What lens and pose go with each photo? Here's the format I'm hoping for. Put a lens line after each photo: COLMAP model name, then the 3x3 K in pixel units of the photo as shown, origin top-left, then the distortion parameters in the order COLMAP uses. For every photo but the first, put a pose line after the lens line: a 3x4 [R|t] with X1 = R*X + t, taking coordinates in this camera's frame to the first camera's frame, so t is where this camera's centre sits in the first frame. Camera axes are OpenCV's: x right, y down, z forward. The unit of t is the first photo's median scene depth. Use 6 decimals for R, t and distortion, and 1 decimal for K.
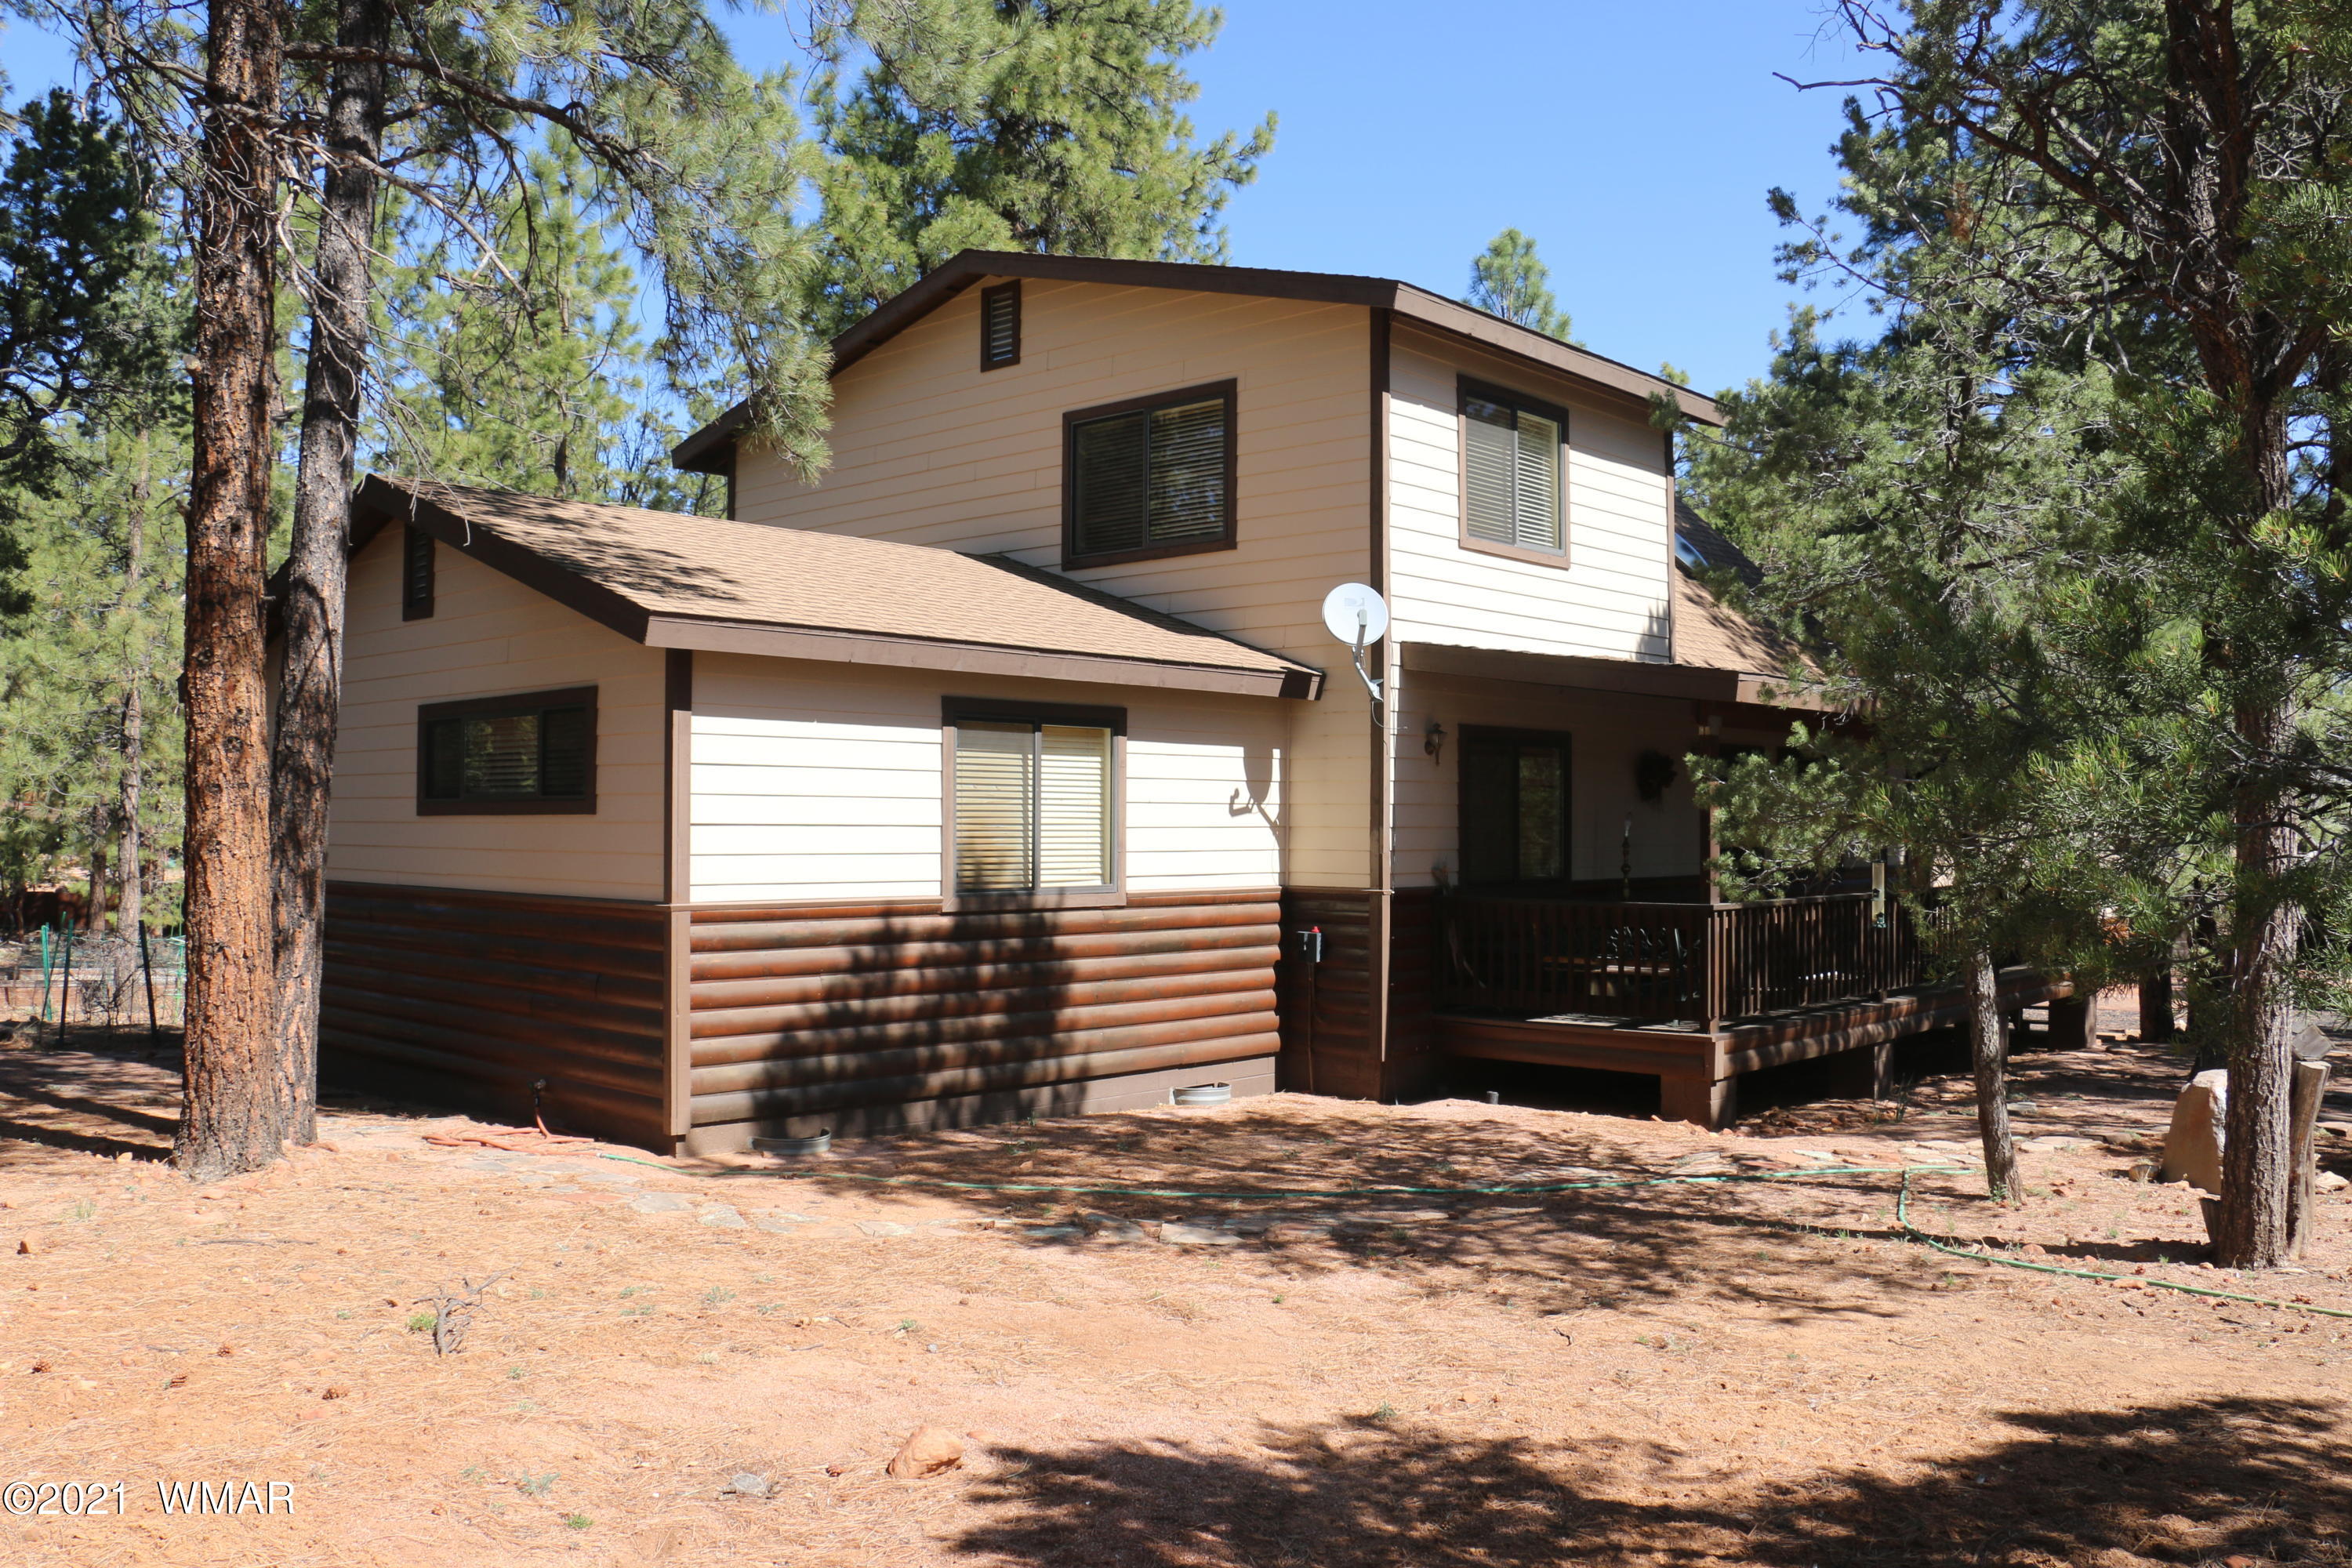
lens RADIAL K [[1917.8, 0, 1176.0], [0, 1917.8, 784.0], [0, 0, 1]] dist [-0.185970, 0.160087]
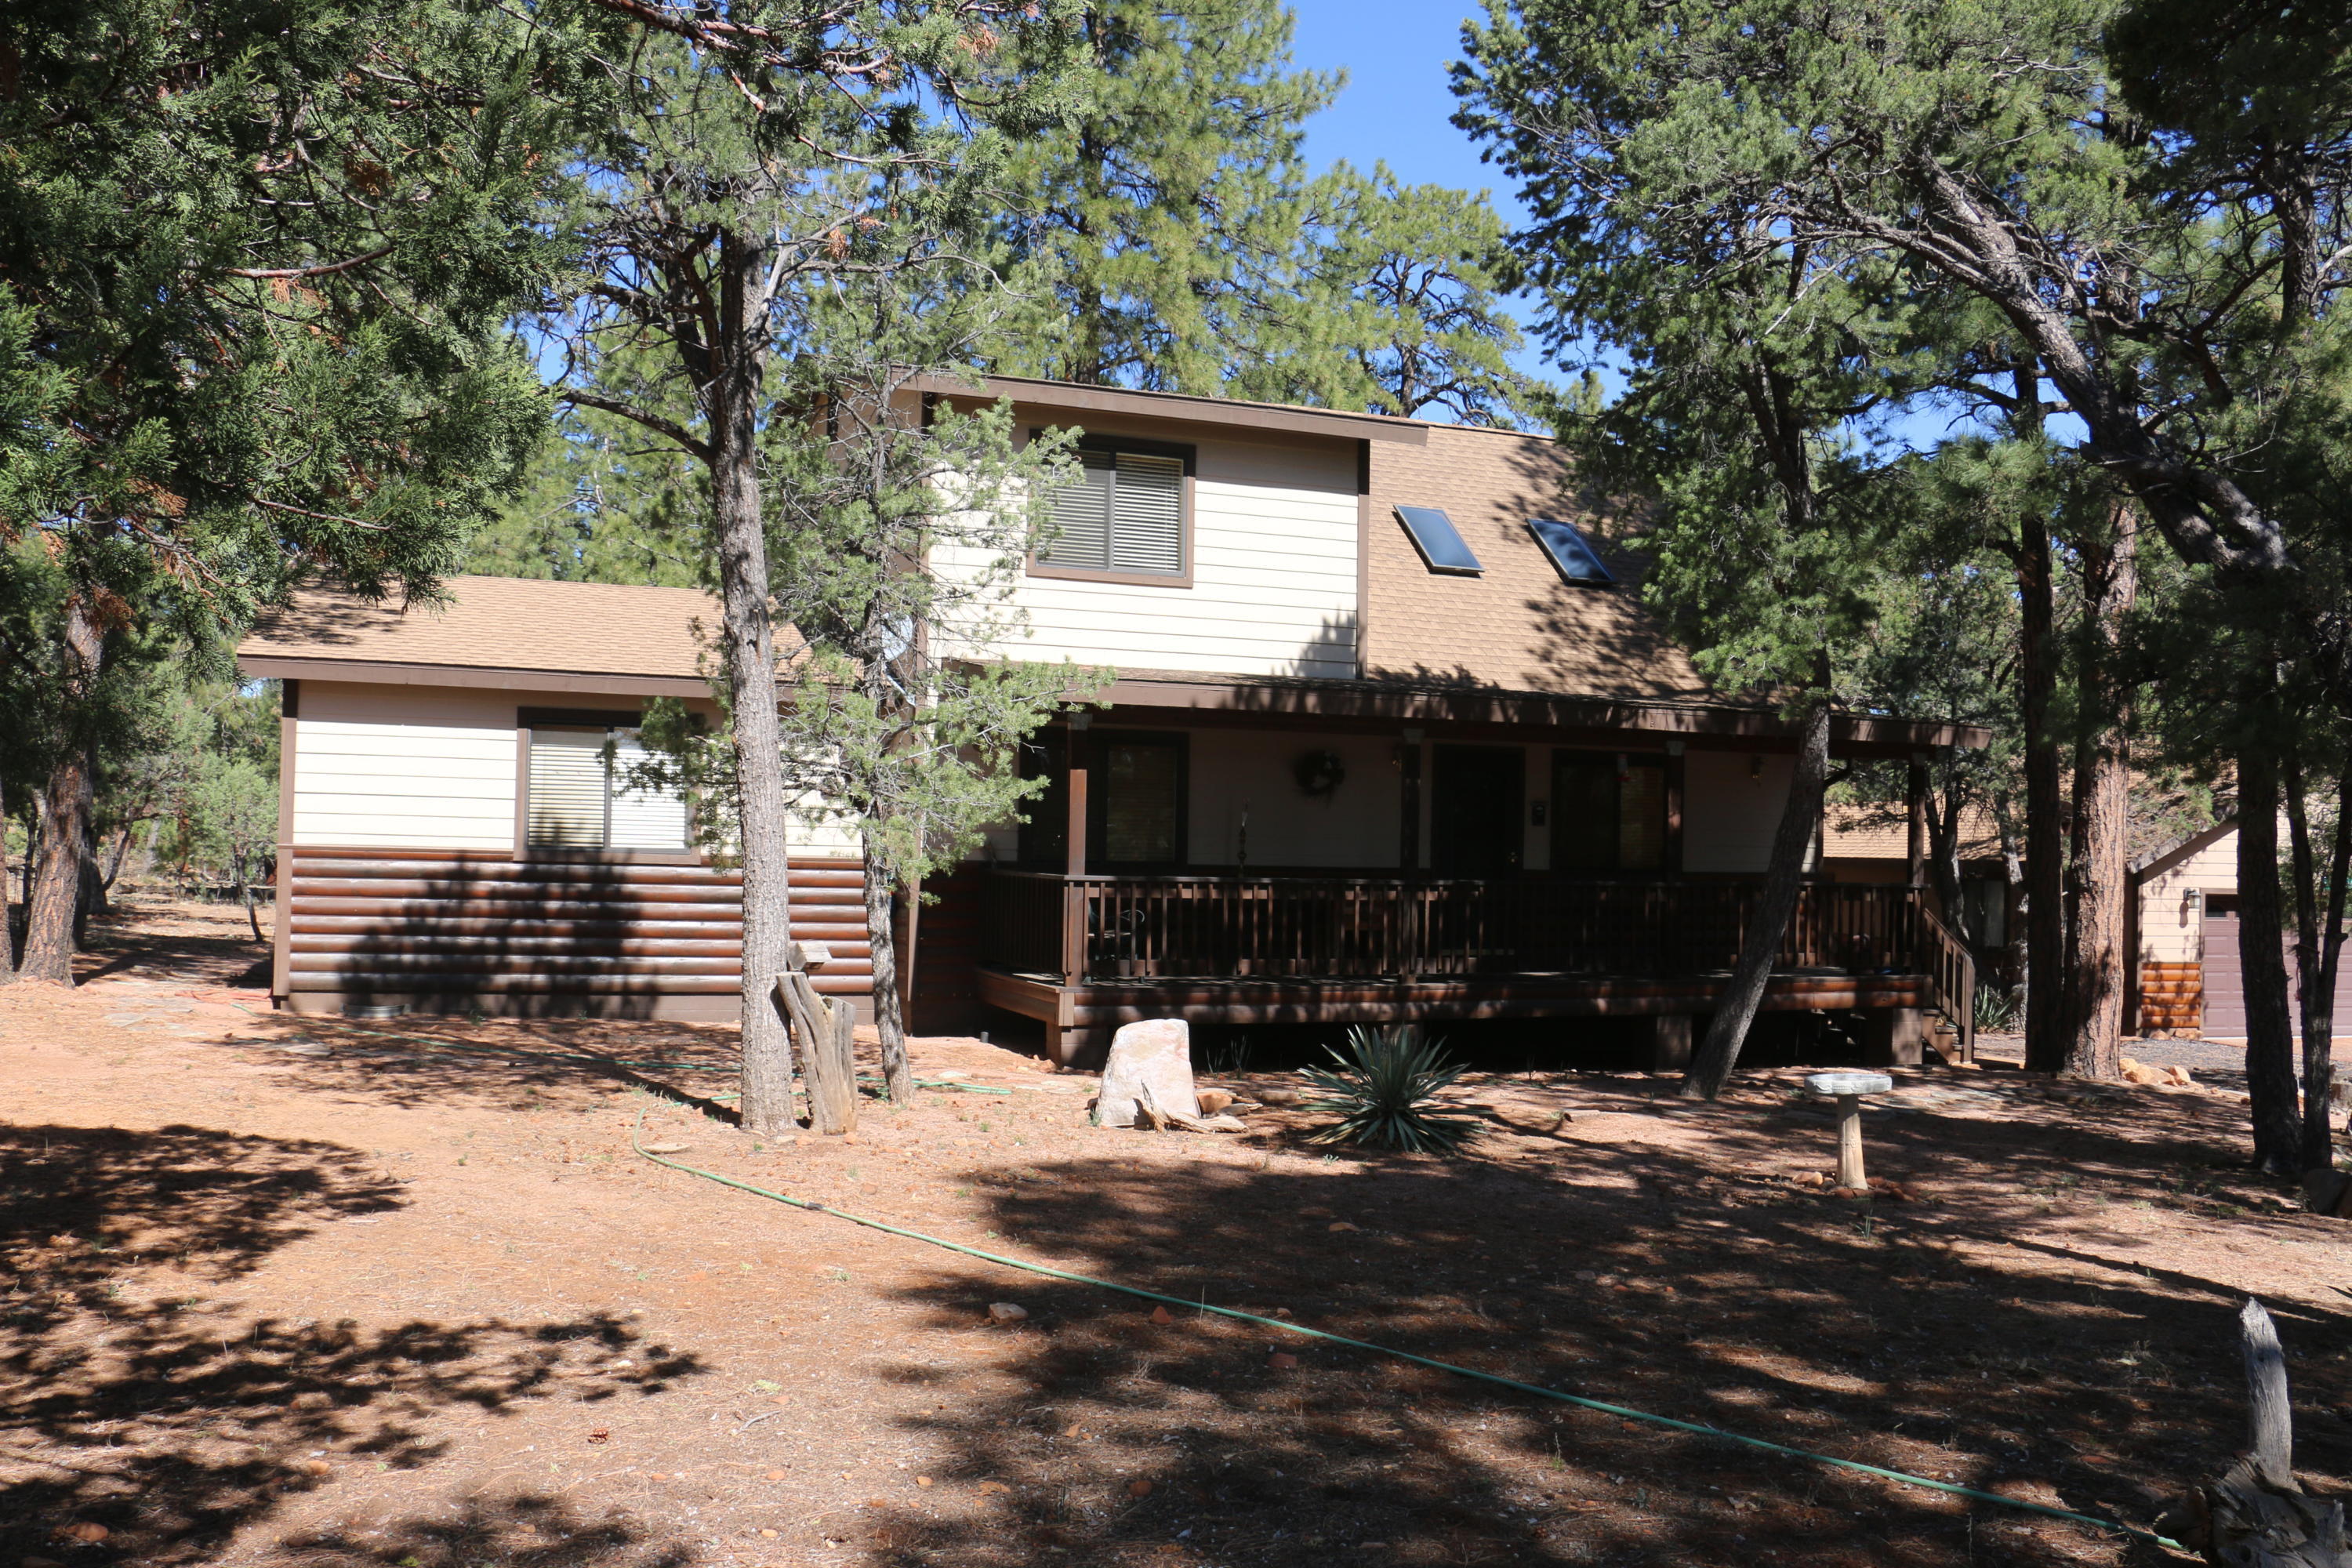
lens RADIAL K [[1917.8, 0, 1176.0], [0, 1917.8, 784.0], [0, 0, 1]] dist [-0.185970, 0.160087]
pose [[0.897873, -0.000868, -0.440253, 0.920834], [-0.008118, 0.999795, -0.018526, 0.032503], [0.440179, 0.020208, 0.897683, -0.024970]]
